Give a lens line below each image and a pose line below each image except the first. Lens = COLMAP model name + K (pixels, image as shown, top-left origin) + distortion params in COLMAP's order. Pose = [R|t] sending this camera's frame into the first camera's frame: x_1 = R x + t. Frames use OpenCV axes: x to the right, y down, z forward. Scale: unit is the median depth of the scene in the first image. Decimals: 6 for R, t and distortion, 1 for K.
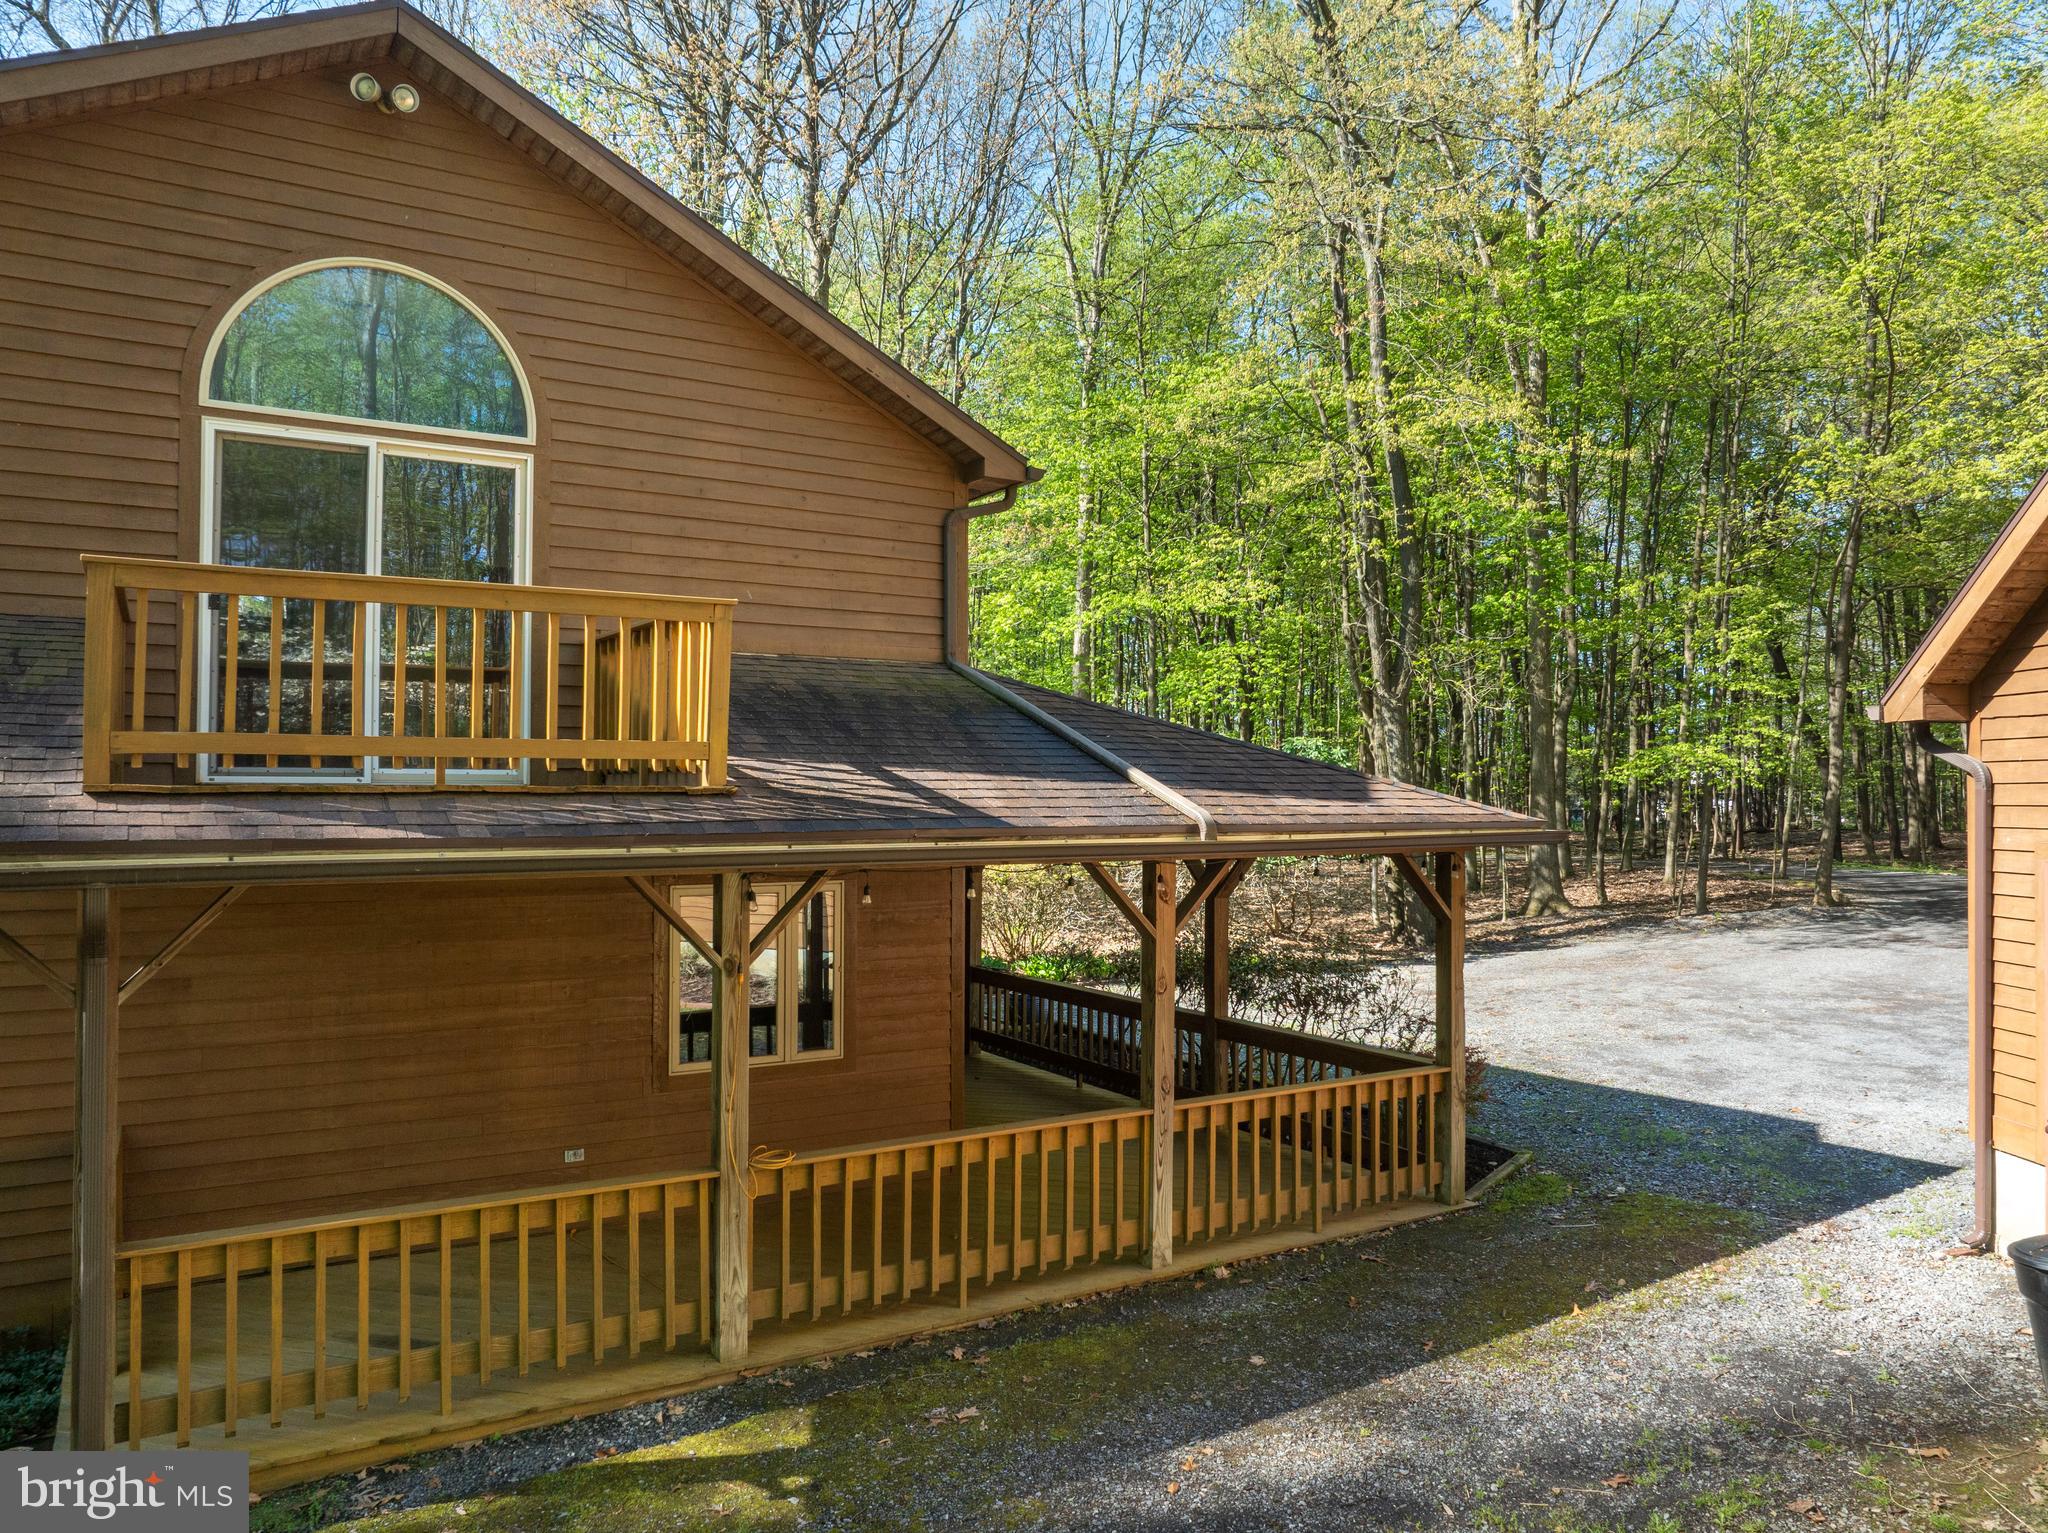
lens RADIAL K [[1418.2, 0, 1032.5], [0, 1418.2, 781.9], [0, 0, 1]] dist [-0.052970, 0.033759]
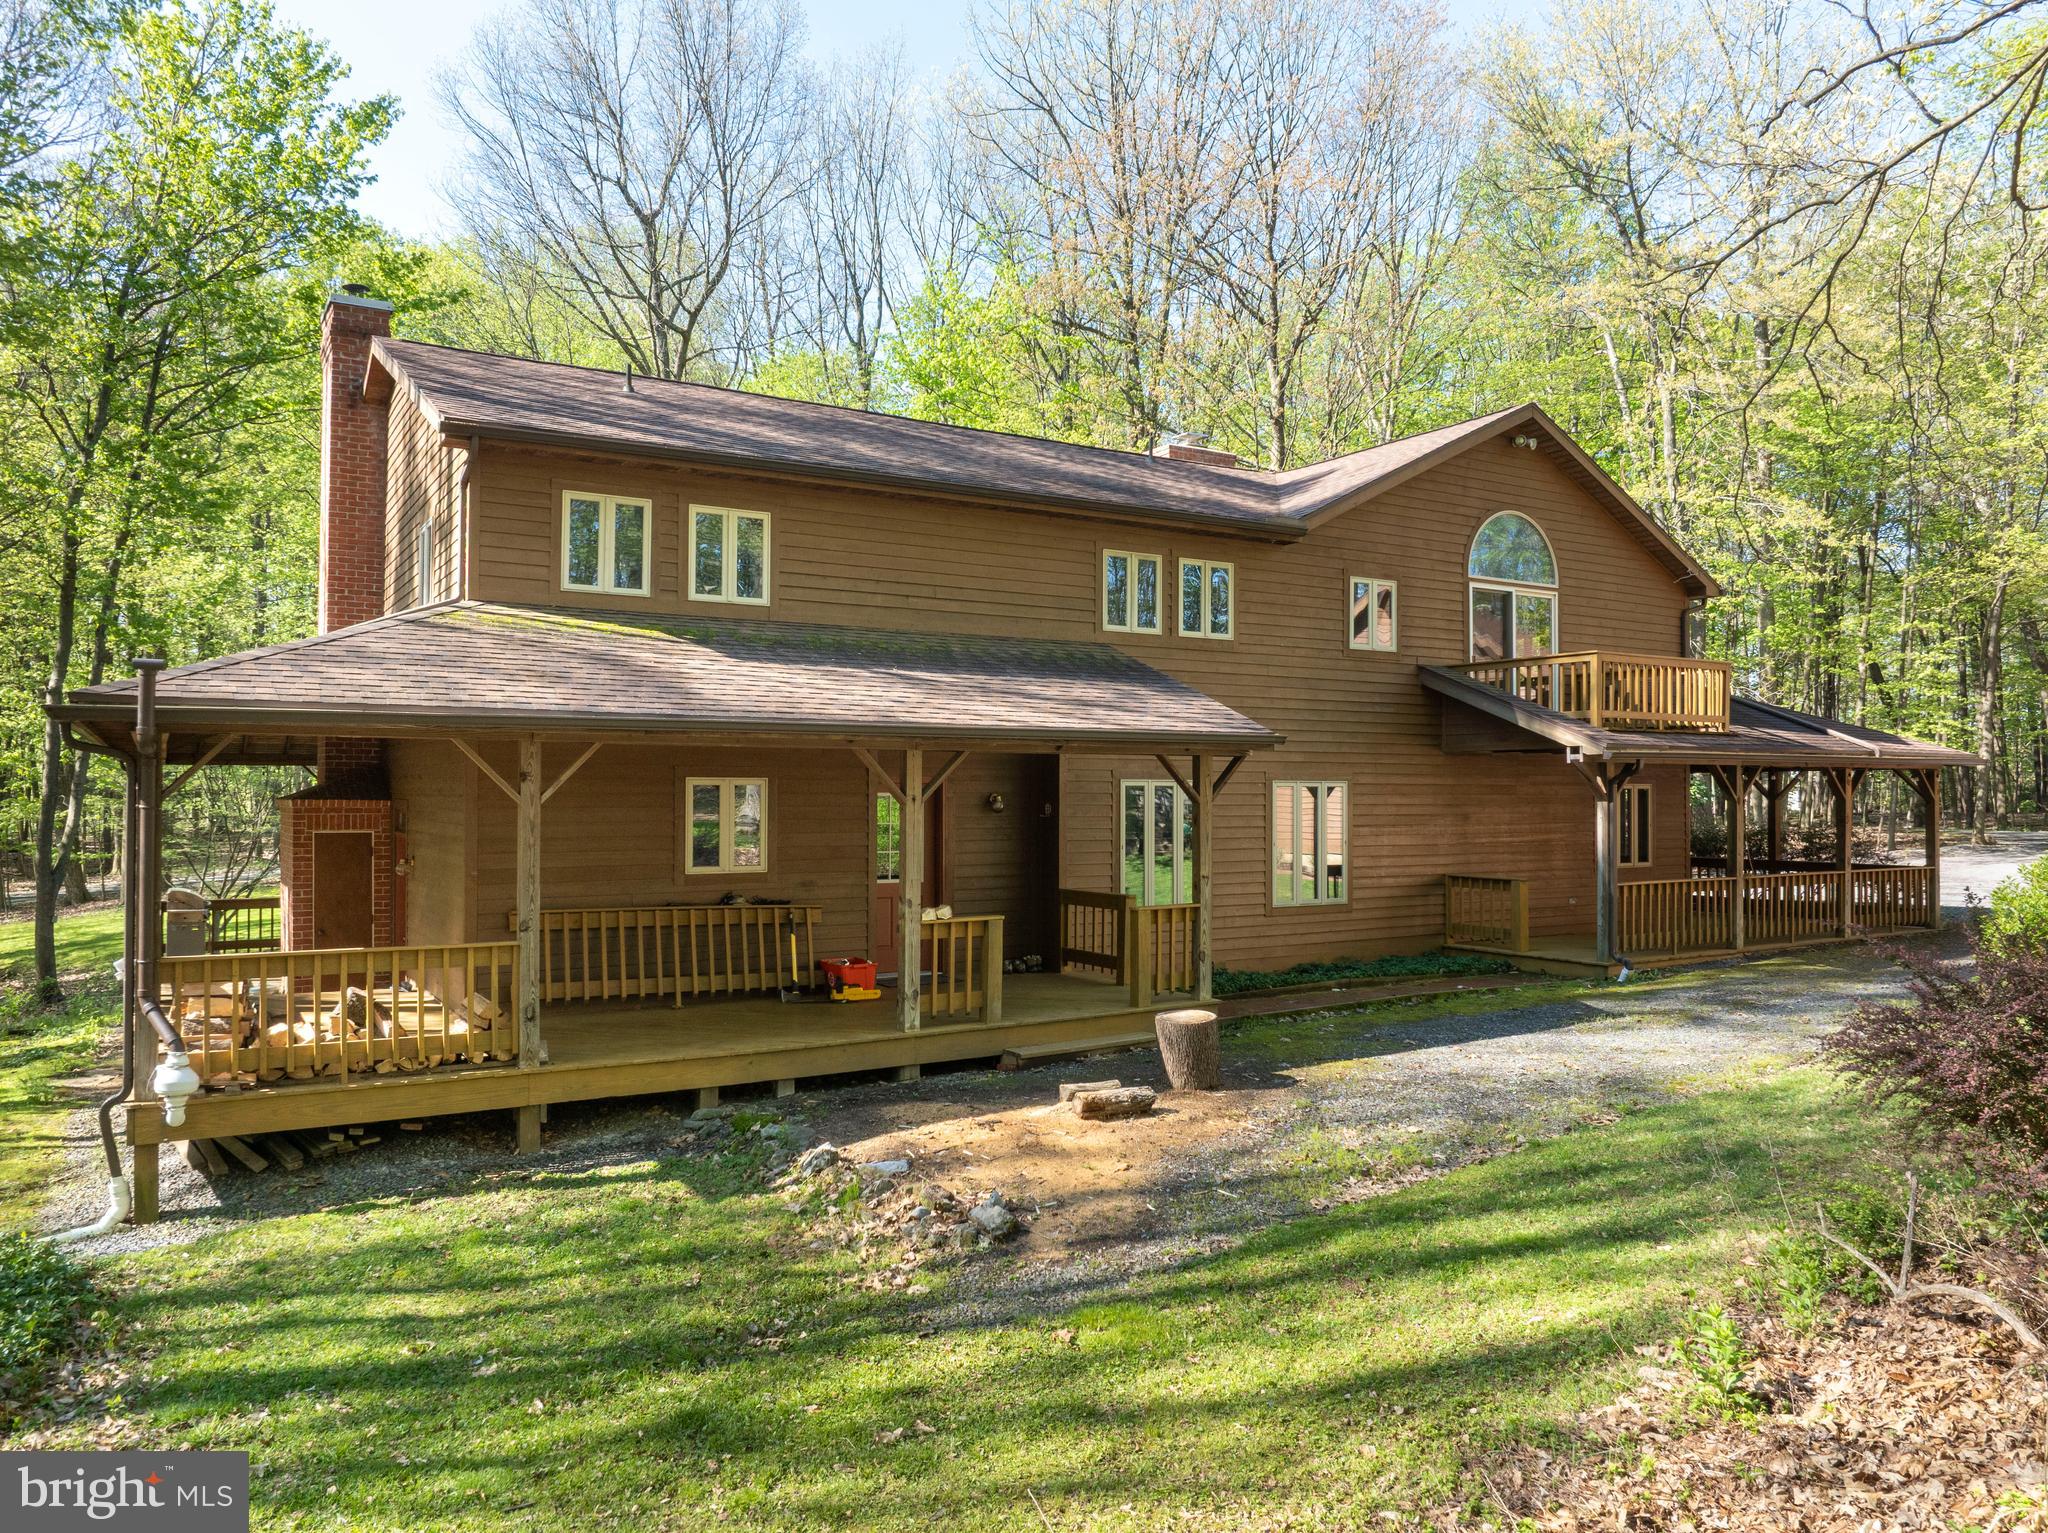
lens RADIAL K [[1418.2, 0, 1032.5], [0, 1418.2, 781.9], [0, 0, 1]] dist [-0.052970, 0.033759]
pose [[0.999925, -0.001360, 0.012178, -1.350819], [0.001342, 0.999998, 0.001506, 0.076428], [-0.012180, -0.001490, 0.999925, -1.386132]]
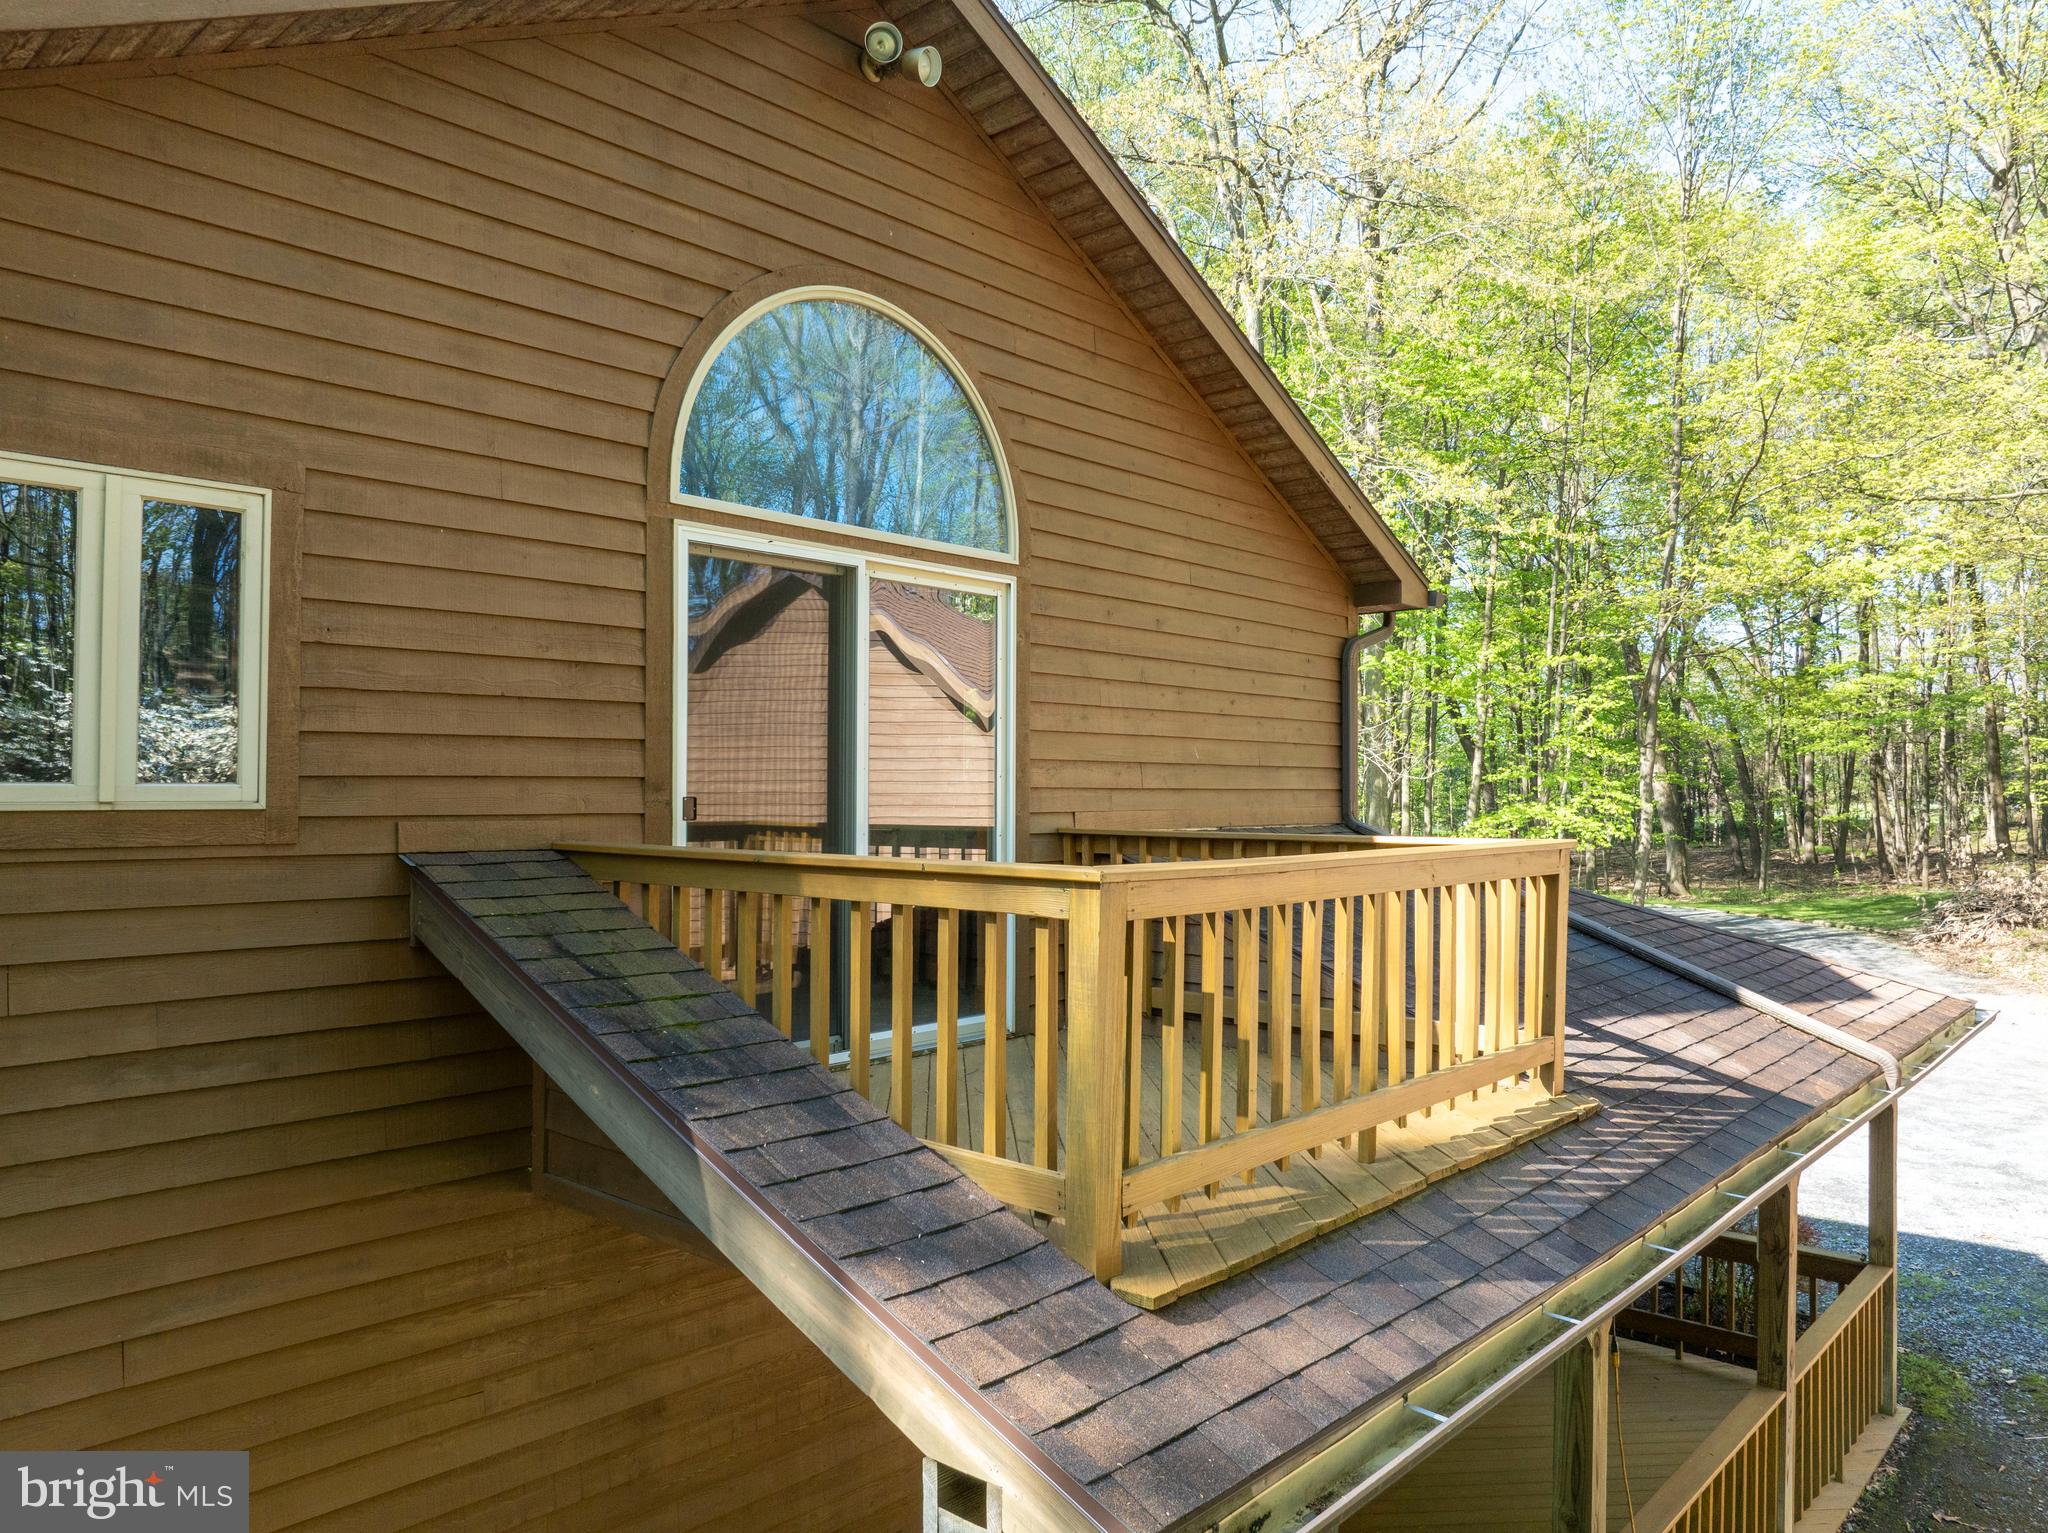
lens RADIAL K [[1418.2, 0, 1032.5], [0, 1418.2, 781.9], [0, 0, 1]] dist [-0.052970, 0.033759]
pose [[0.954313, 0.001365, 0.298805, -0.620259], [-0.002914, 0.999985, 0.004739, -0.142613], [-0.298793, -0.005393, 0.954303, 0.326605]]
